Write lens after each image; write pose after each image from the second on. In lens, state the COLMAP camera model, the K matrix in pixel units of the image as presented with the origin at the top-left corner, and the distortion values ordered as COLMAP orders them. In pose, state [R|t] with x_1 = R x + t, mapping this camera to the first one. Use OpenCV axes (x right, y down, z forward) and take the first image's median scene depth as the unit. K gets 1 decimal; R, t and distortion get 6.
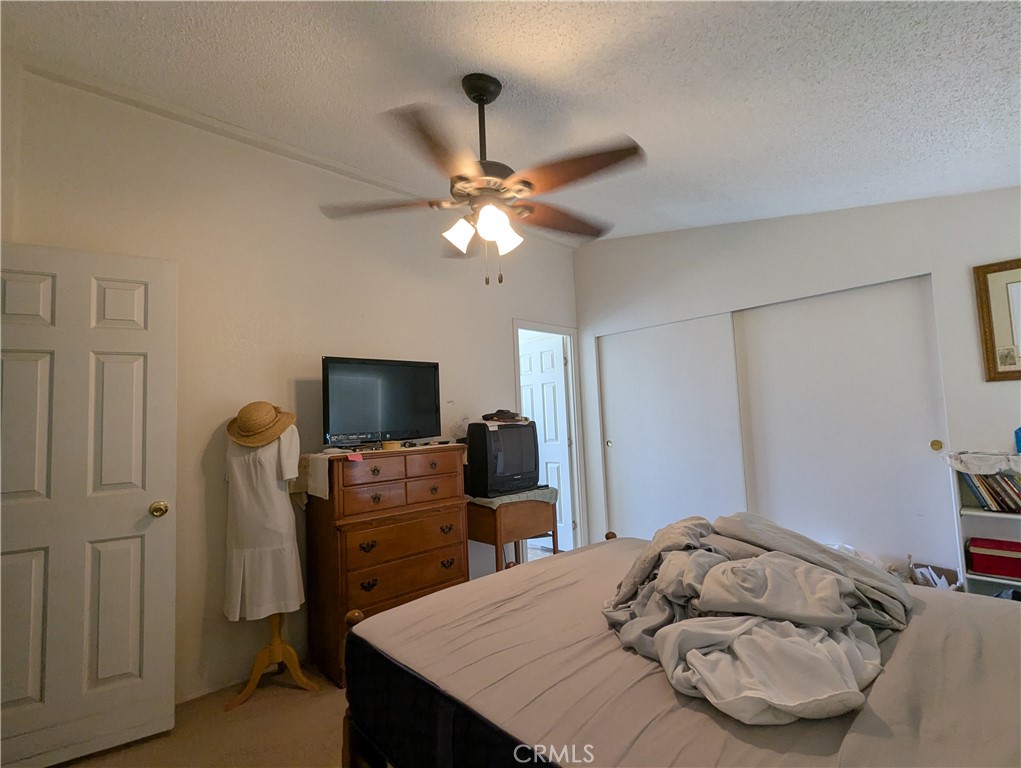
lens RADIAL K [[490.3, 0, 510.5], [0, 490.3, 384.0], [0, 0, 1]] dist [-0.000043, 0.001379]
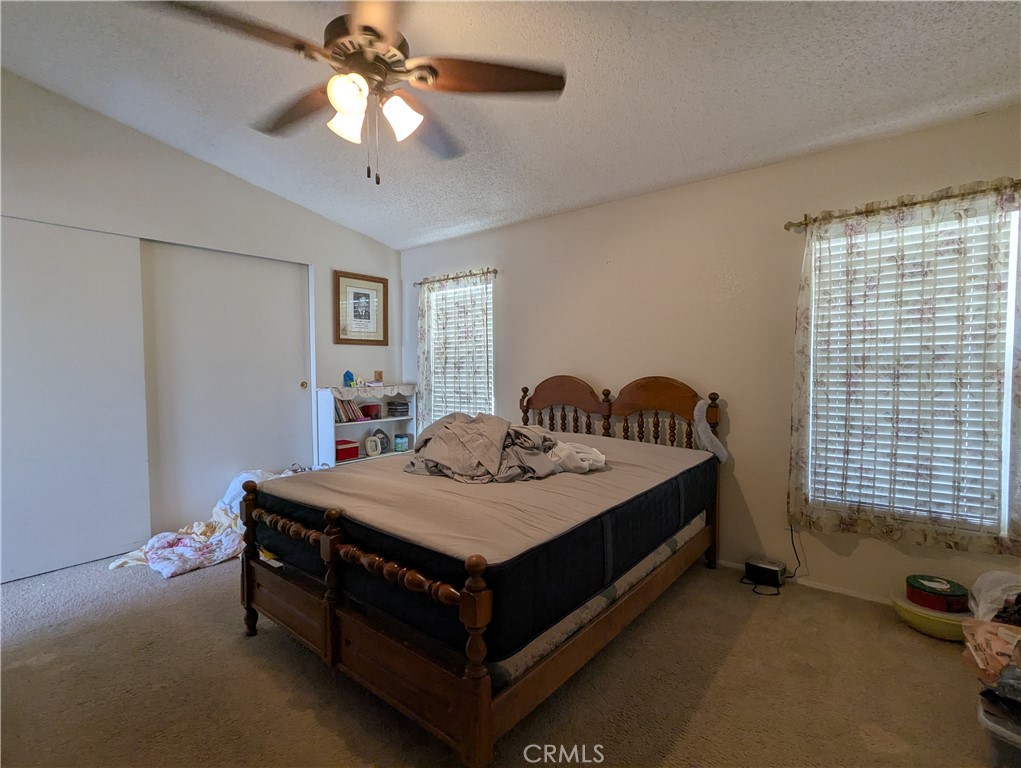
lens RADIAL K [[490.3, 0, 510.5], [0, 490.3, 384.0], [0, 0, 1]] dist [-0.000043, 0.001379]
pose [[-0.130908, 0.005308, 0.991380, -0.695978], [-0.066222, 0.997706, -0.014086, 0.111905], [-0.989180, -0.067495, -0.130257, 0.643804]]
